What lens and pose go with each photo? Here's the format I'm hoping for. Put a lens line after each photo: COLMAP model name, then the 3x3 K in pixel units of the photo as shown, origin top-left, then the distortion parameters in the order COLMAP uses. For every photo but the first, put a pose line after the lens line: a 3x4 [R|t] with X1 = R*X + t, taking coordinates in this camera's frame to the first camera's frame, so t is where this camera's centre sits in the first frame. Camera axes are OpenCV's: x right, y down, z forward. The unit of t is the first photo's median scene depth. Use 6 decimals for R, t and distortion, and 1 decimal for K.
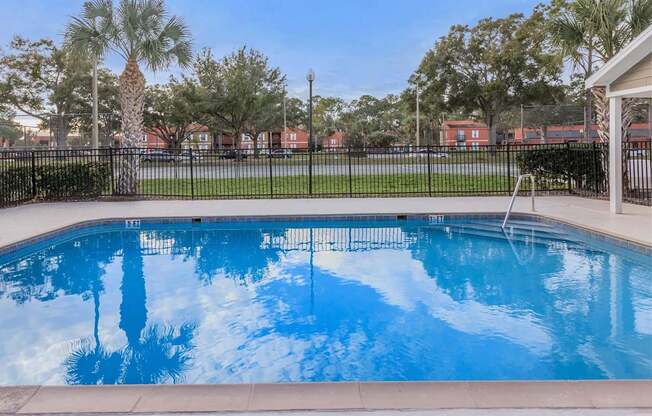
lens RADIAL K [[331.6, 0, 326.0], [0, 331.6, 208.0], [0, 0, 1]] dist [0.002903, 0.000474]
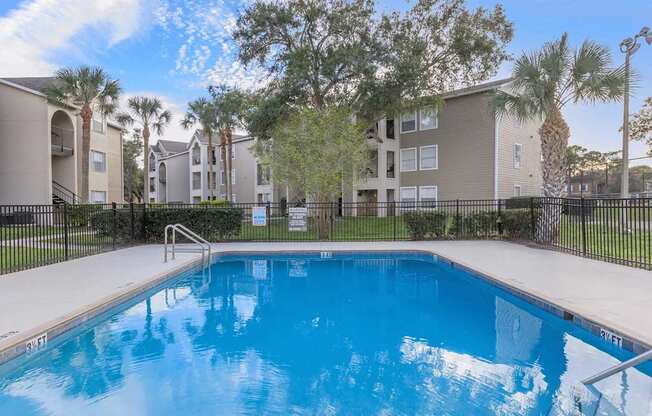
lens RADIAL K [[331.6, 0, 326.0], [0, 331.6, 208.0], [0, 0, 1]] dist [0.002903, 0.000474]
pose [[-0.001588, 0.016072, -0.999870, 0.443051], [-0.175799, 0.984294, 0.016101, -0.045823], [0.984425, 0.175801, 0.001262, 0.334290]]
